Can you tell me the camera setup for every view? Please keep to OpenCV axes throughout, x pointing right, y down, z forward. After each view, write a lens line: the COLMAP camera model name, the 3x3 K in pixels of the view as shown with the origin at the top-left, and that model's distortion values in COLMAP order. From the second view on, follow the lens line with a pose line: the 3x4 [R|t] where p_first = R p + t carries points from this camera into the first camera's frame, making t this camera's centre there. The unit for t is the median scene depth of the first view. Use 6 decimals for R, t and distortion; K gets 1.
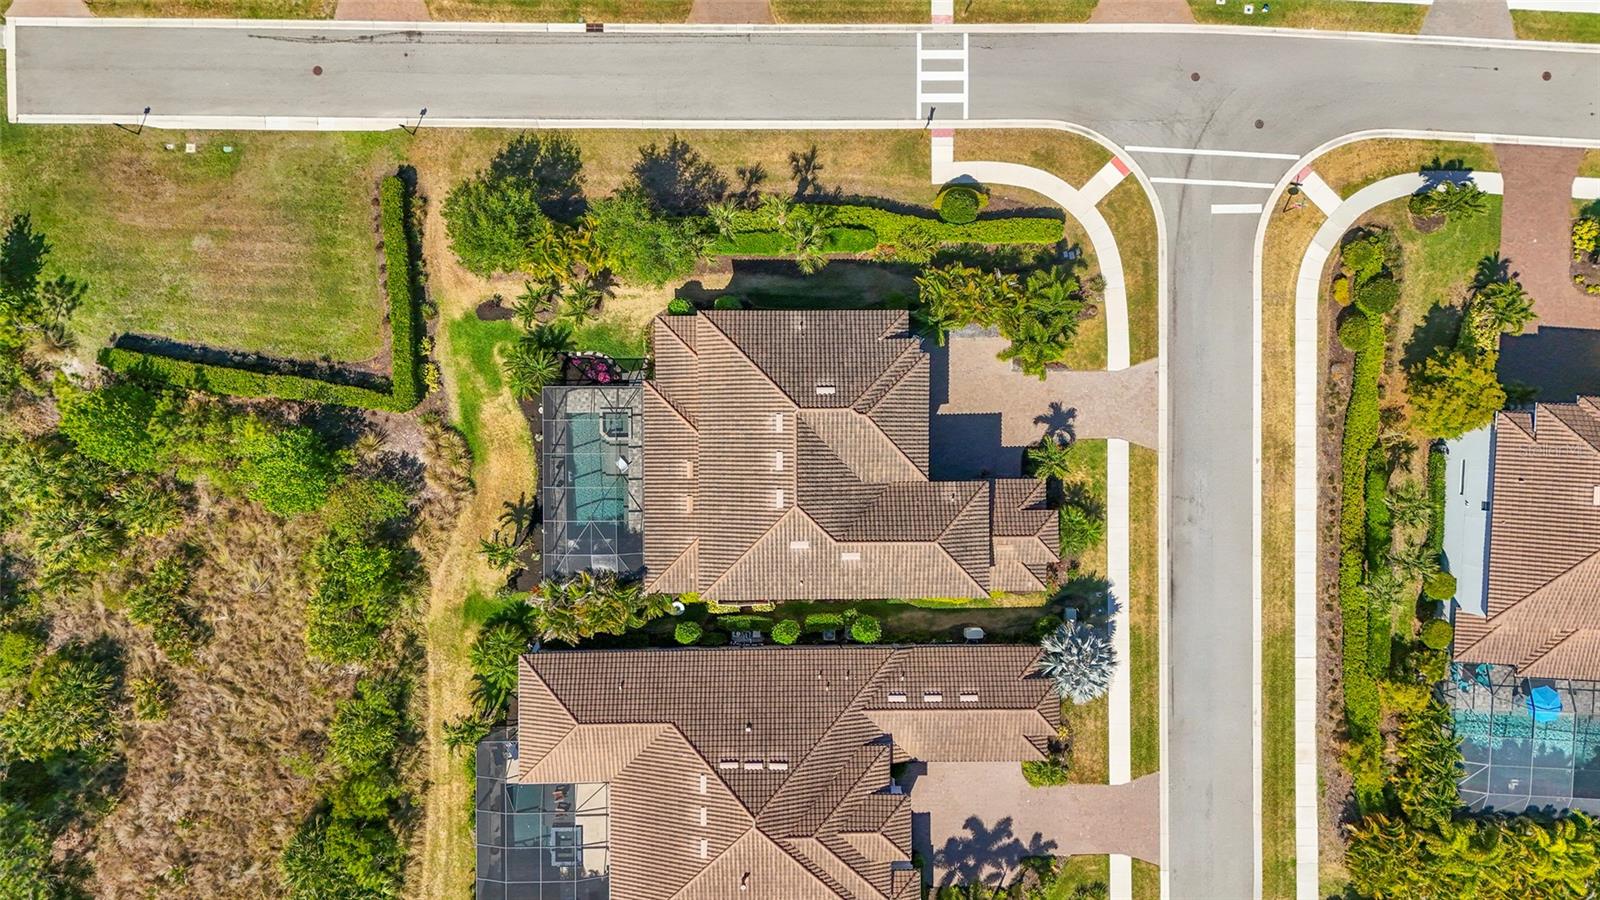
lens RADIAL K [[1168.1, 0, 800.4], [0, 1168.1, 452.0], [0, 0, 1]] dist [0.044398, -0.037547]
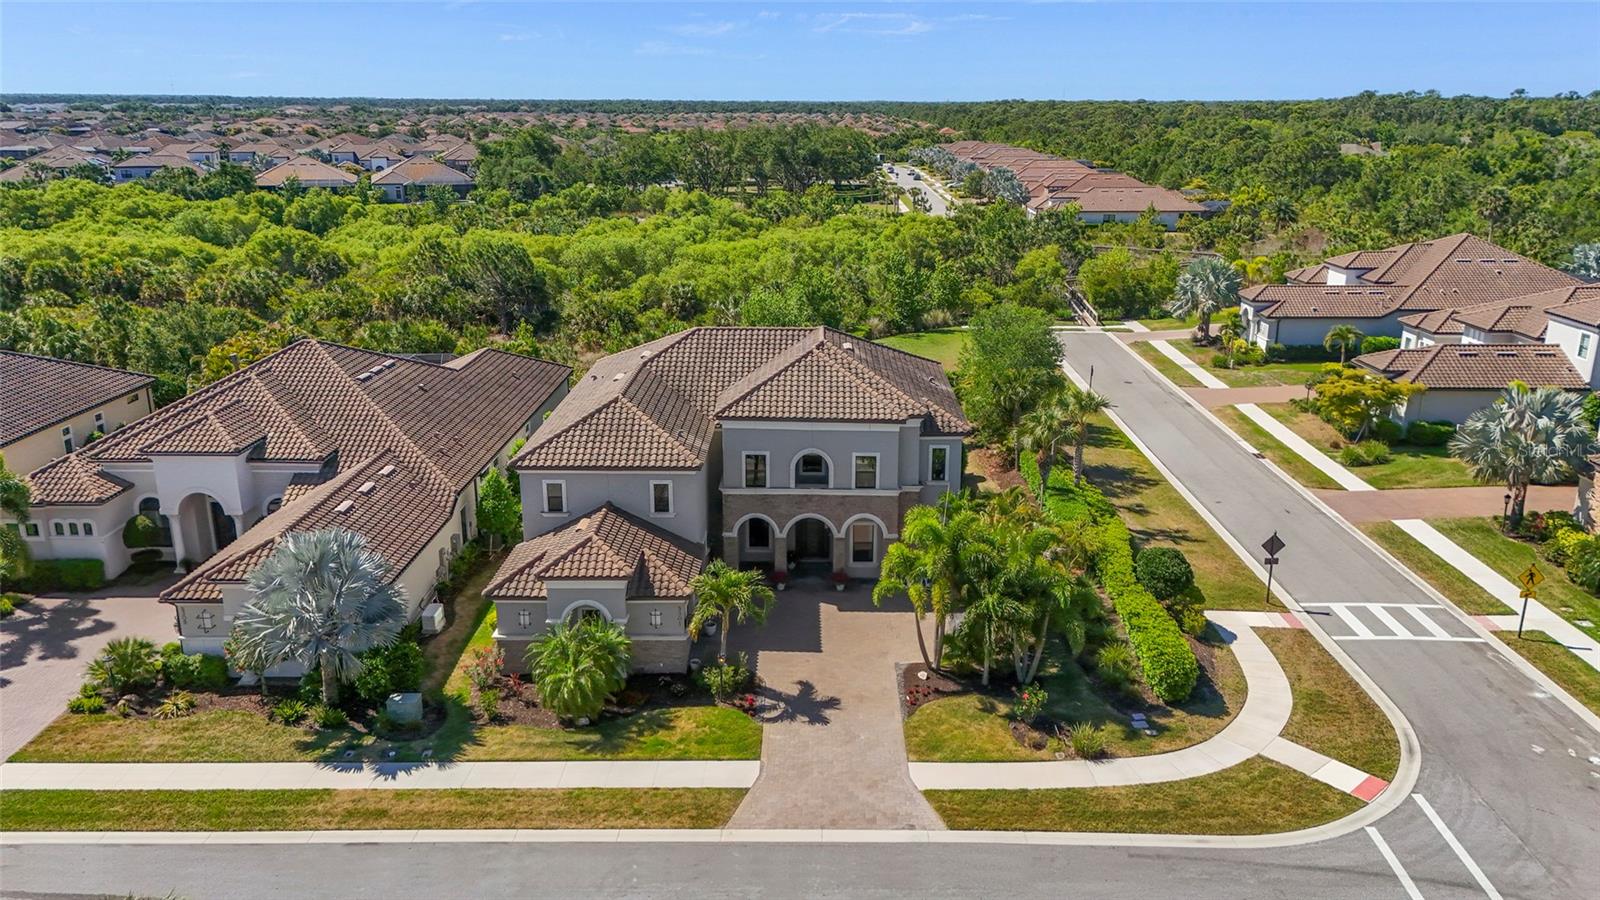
lens RADIAL K [[1168.1, 0, 806.3], [0, 1168.1, 451.5], [0, 0, 1]] dist [0.044398, -0.037547]
pose [[-0.022556, 0.260985, -0.965079, 0.677277], [-0.999402, -0.031209, 0.014918, -0.032030], [-0.026226, 0.964838, 0.261533, 0.765193]]
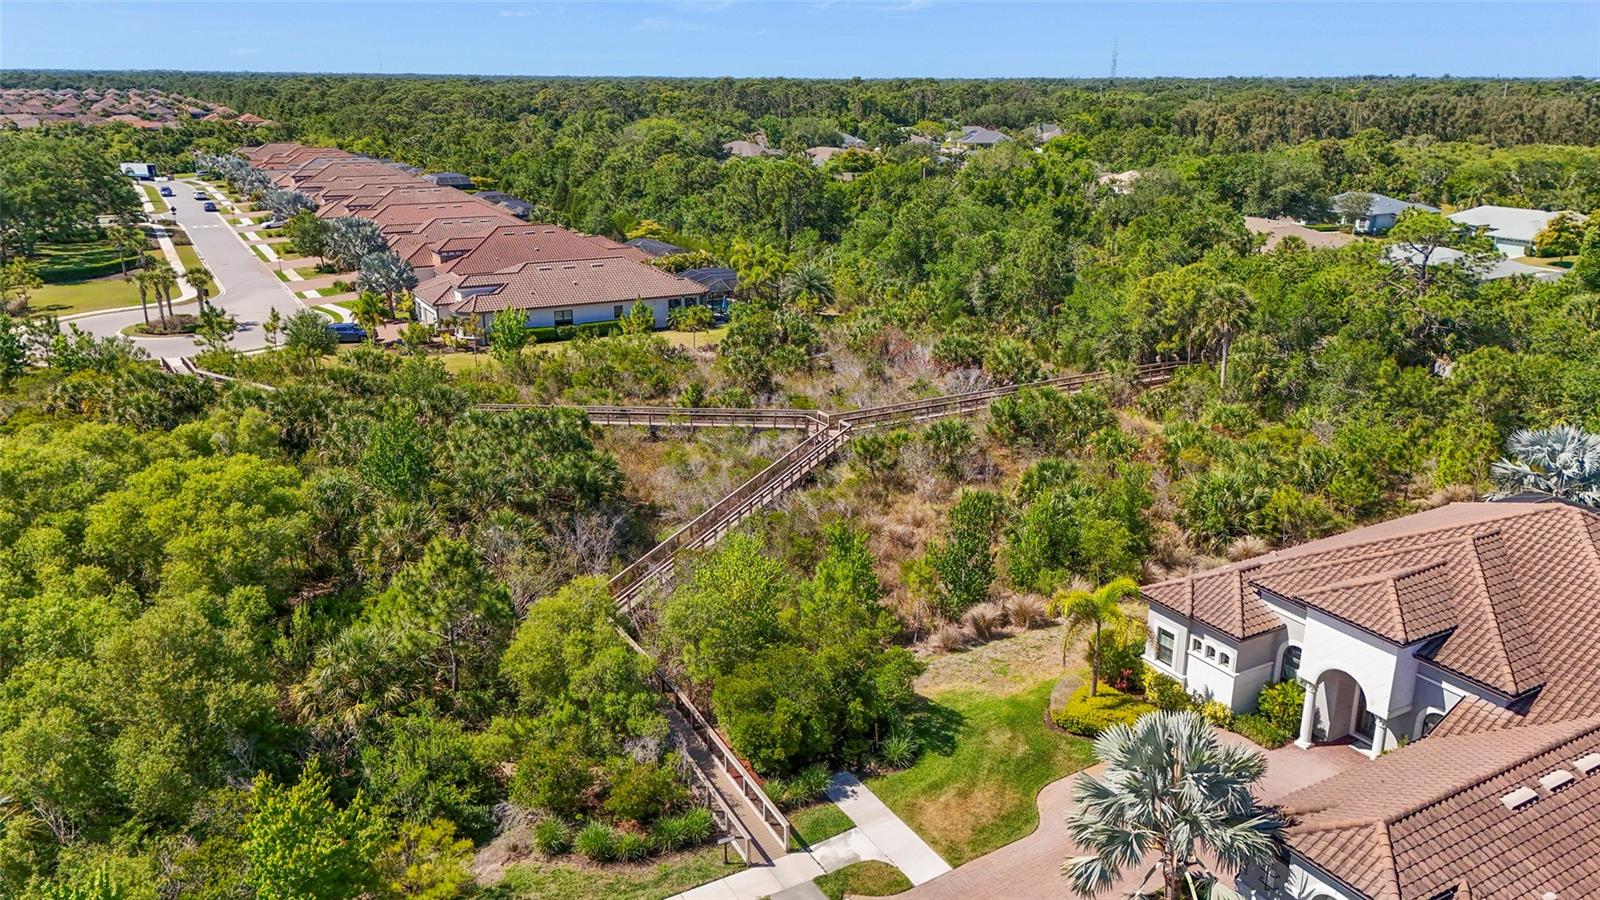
lens RADIAL K [[1168.1, 0, 805.7], [0, 1168.1, 458.9], [0, 0, 1]] dist [0.044398, -0.037547]
pose [[0.492815, 0.247538, -0.834181, -0.323516], [-0.869991, 0.122802, -0.477530, -0.143113], [-0.015768, 0.961064, 0.275874, 0.686483]]
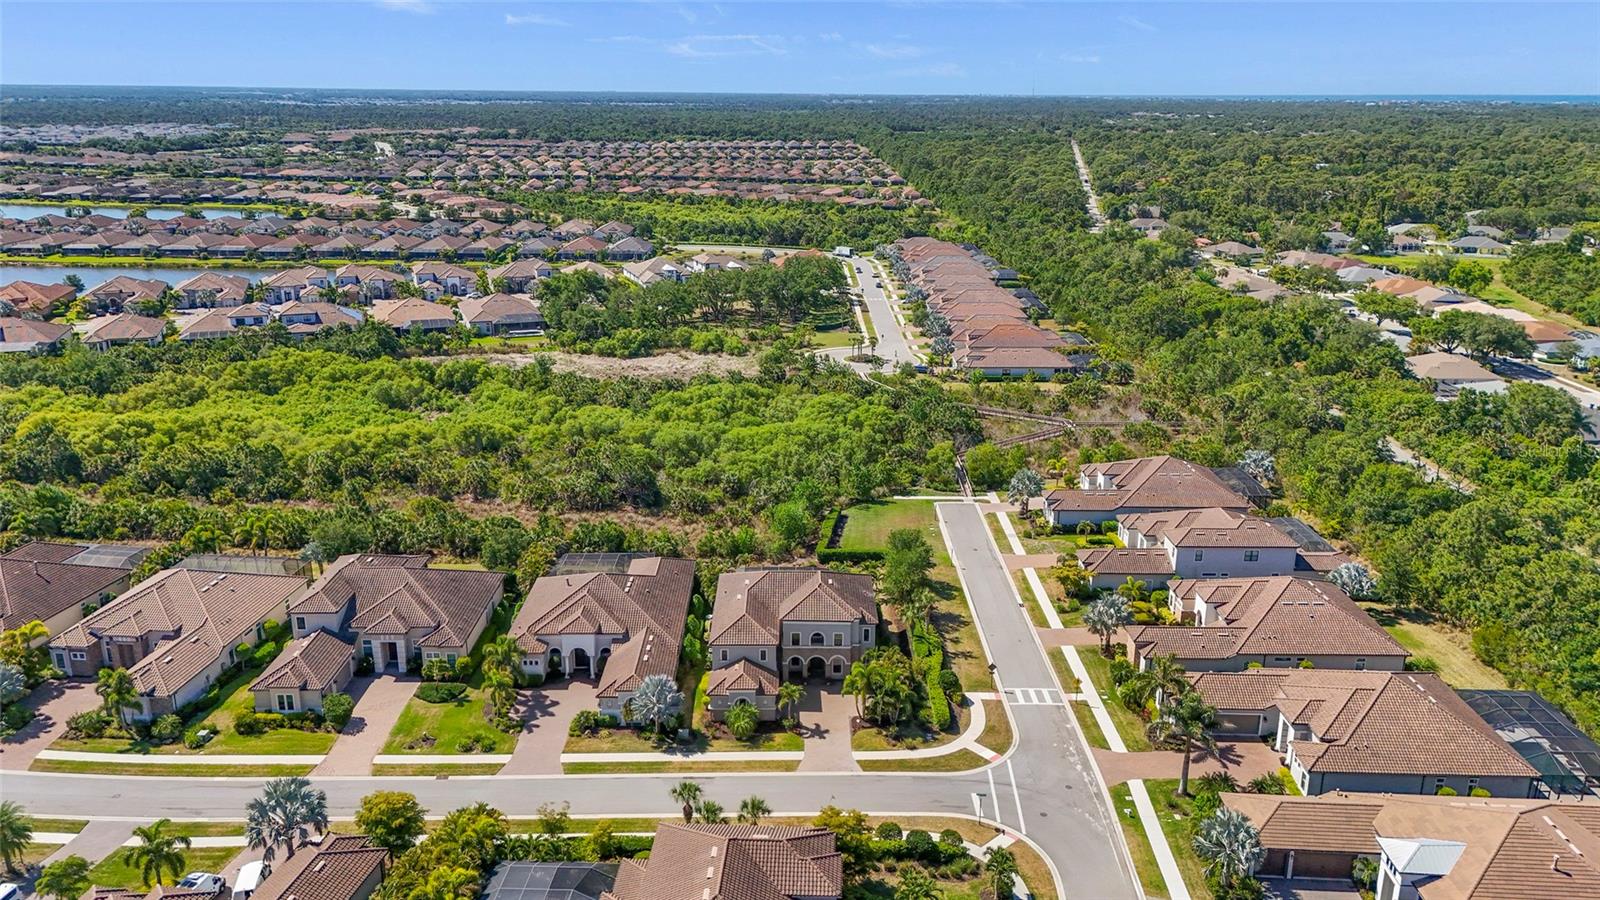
lens RADIAL K [[1168.1, 0, 811.3], [0, 1168.1, 436.8], [0, 0, 1]] dist [0.044398, -0.037547]
pose [[0.004499, 0.258115, -0.966104, 1.554300], [-0.999488, -0.029446, -0.012522, 0.010055], [-0.031680, 0.965665, 0.257851, 0.260100]]
